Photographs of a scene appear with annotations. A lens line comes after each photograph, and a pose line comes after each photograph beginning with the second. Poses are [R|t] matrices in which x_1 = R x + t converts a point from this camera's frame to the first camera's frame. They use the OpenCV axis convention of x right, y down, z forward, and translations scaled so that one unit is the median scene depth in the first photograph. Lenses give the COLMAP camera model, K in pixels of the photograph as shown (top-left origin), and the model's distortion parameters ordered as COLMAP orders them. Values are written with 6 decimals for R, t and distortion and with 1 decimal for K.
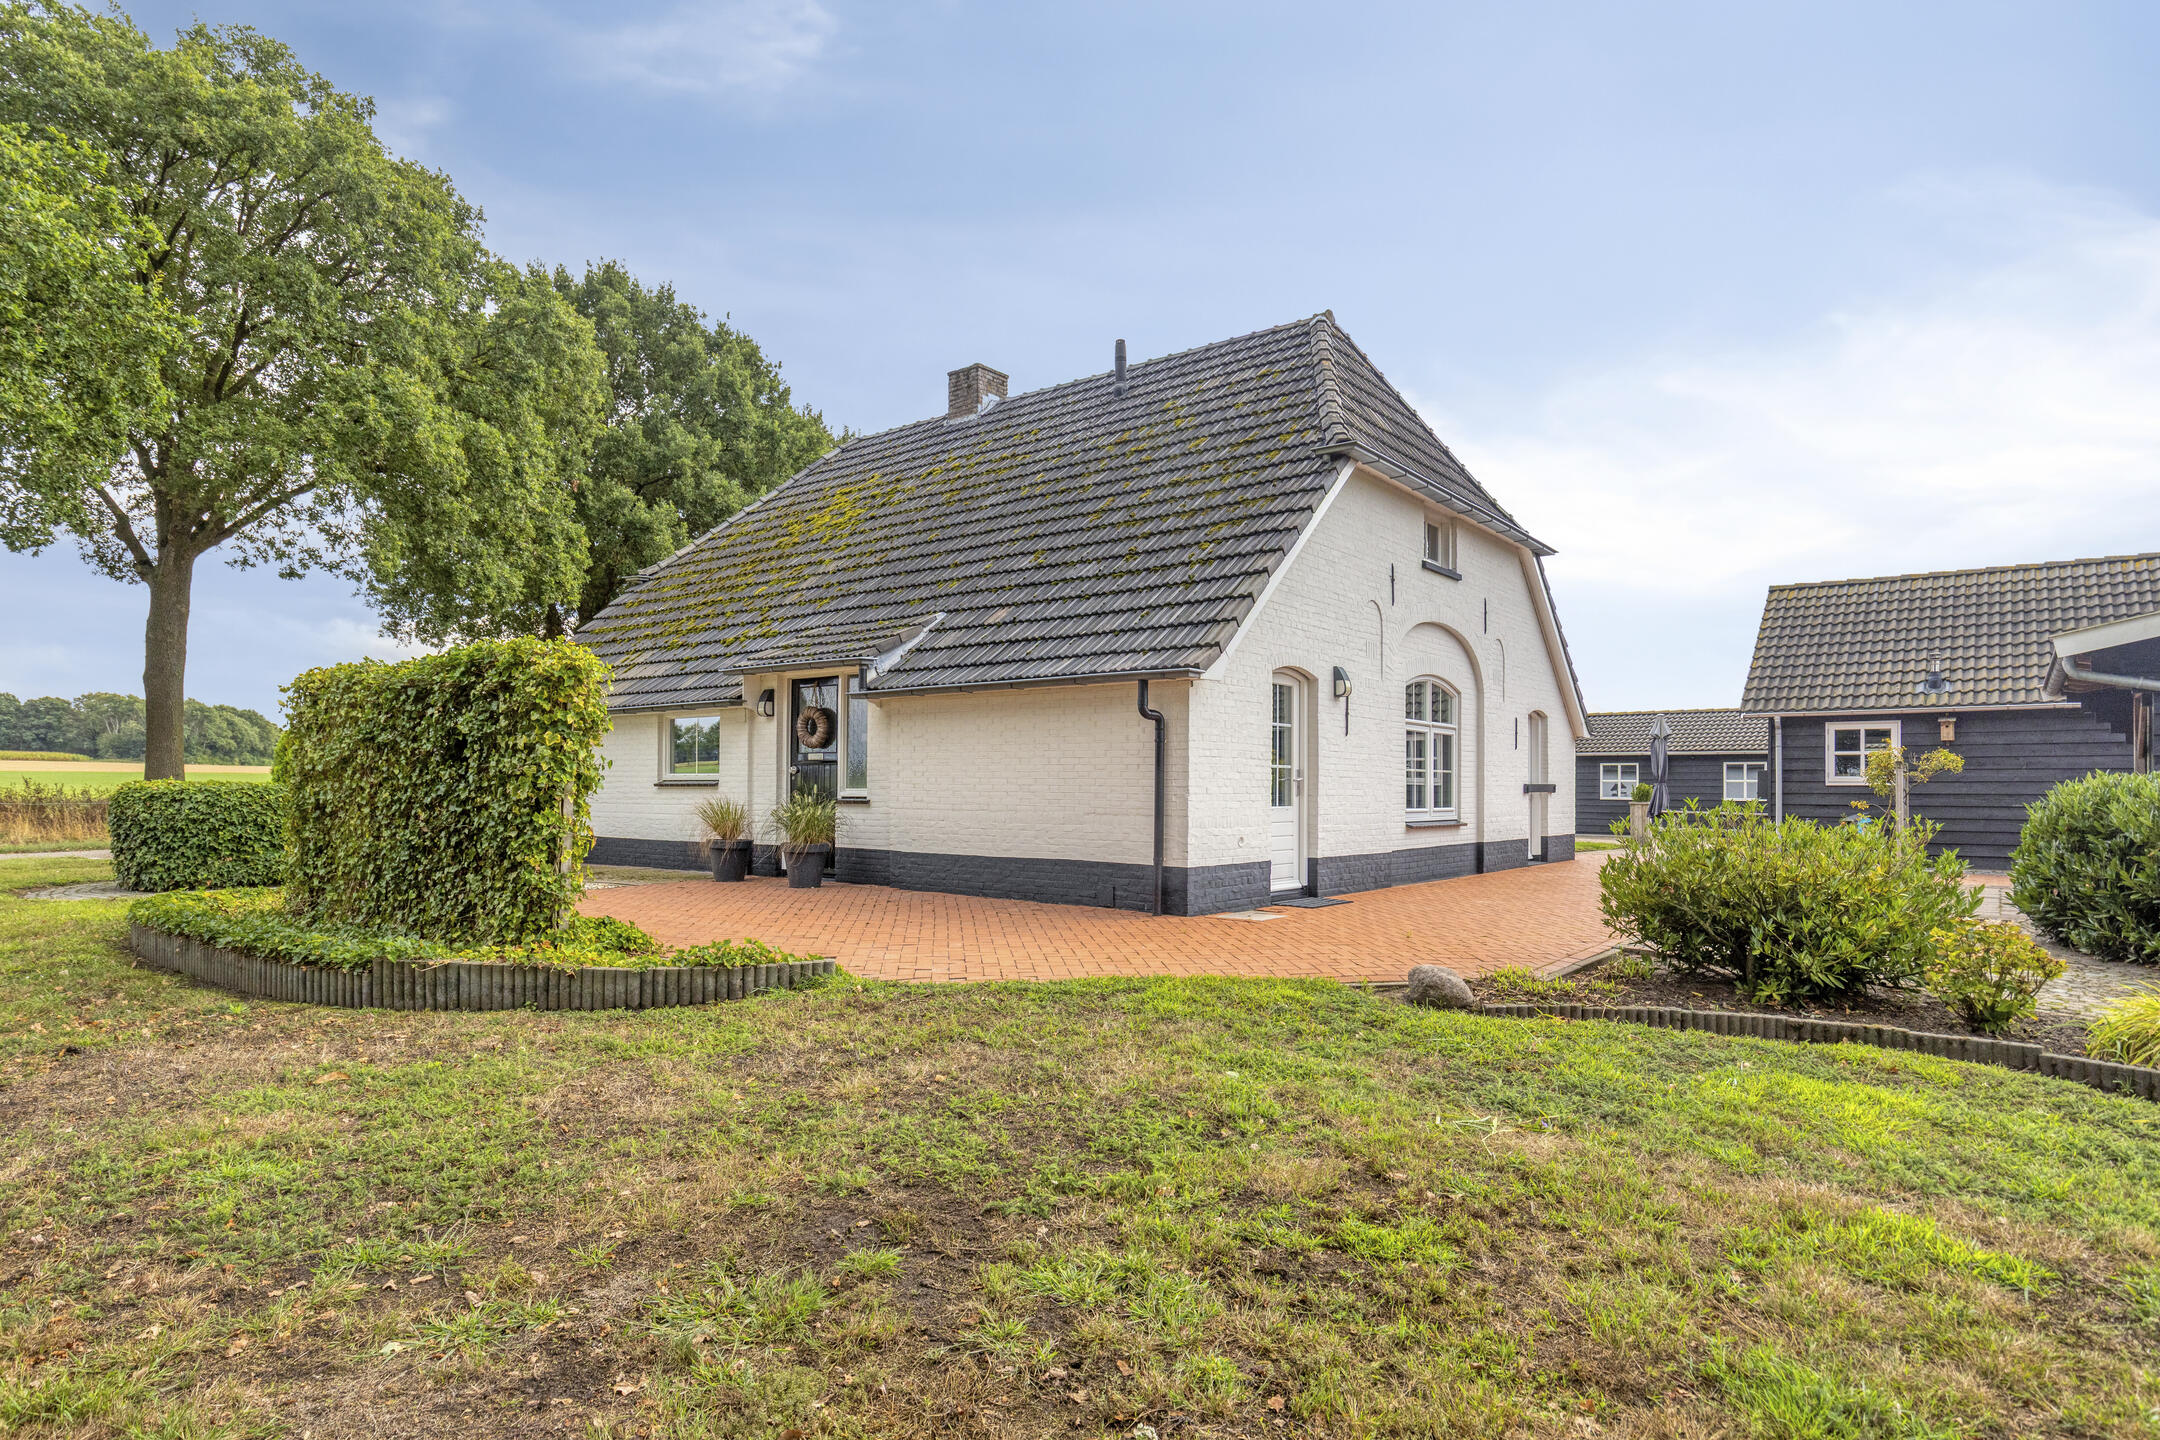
lens RADIAL K [[1208.4, 0, 1067.0], [0, 1208.4, 777.7], [0, 0, 1]] dist [0.000095, 0.000641]
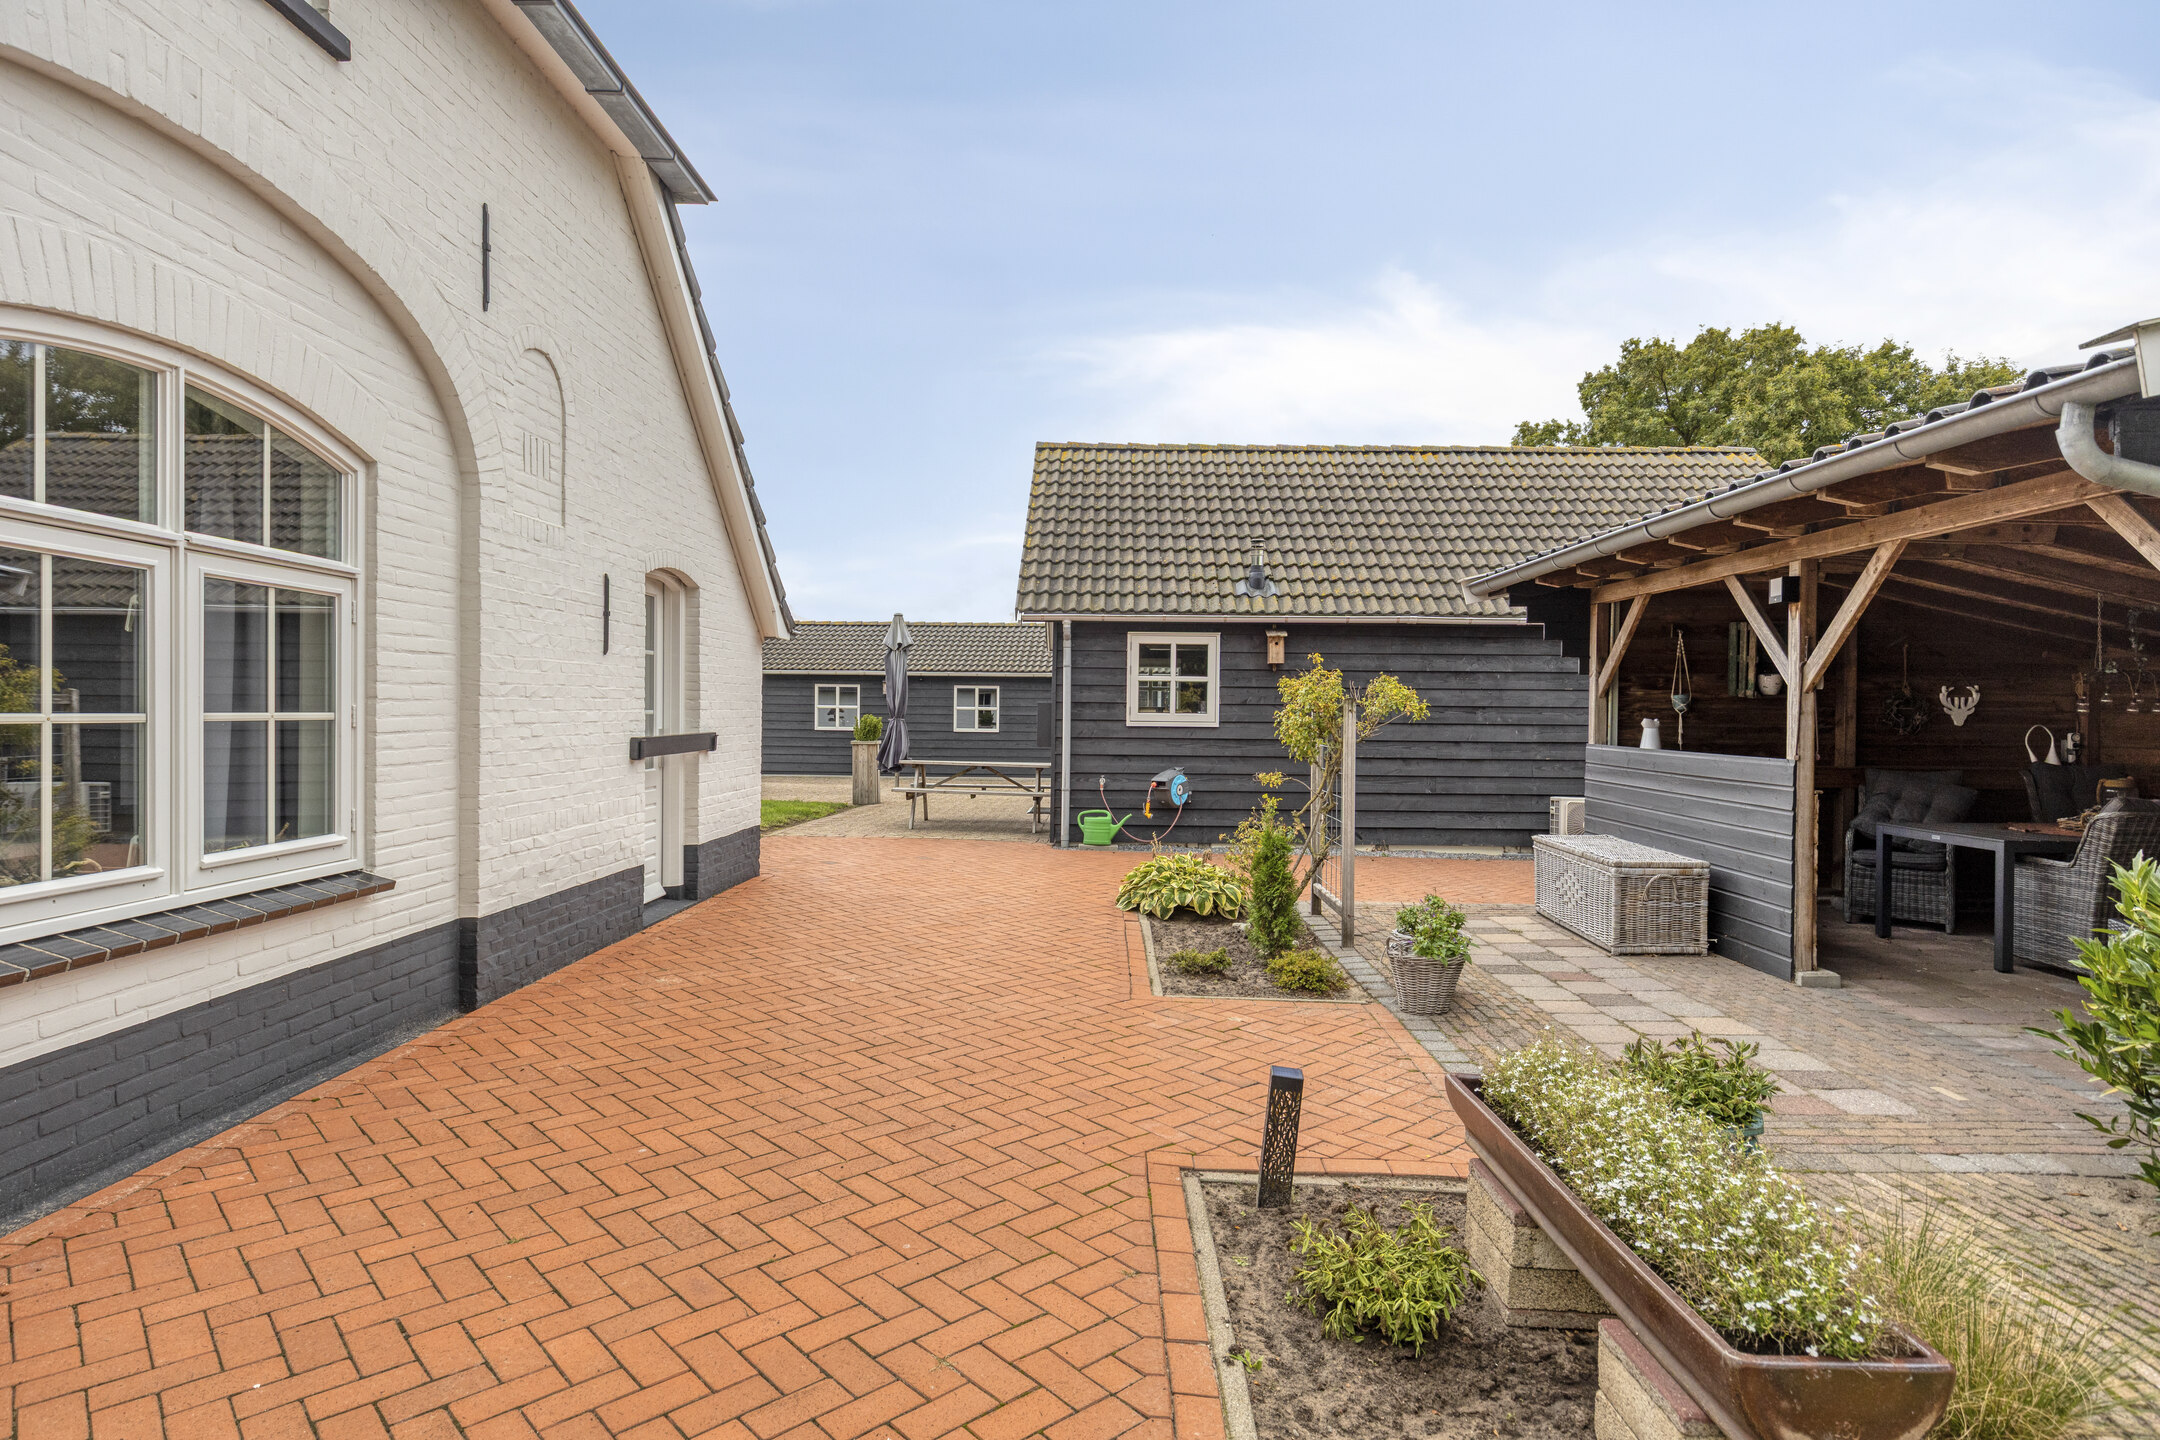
lens RADIAL K [[1110.9, 0, 1078.4], [0, 1110.9, 711.5], [0, 0, 1]] dist [-0.003402, -0.000072]
pose [[0.799523, 0.002237, 0.600632, 0.243937], [-0.013568, 0.999805, 0.014337, -0.010448], [-0.600482, -0.019612, 0.799397, 0.539906]]
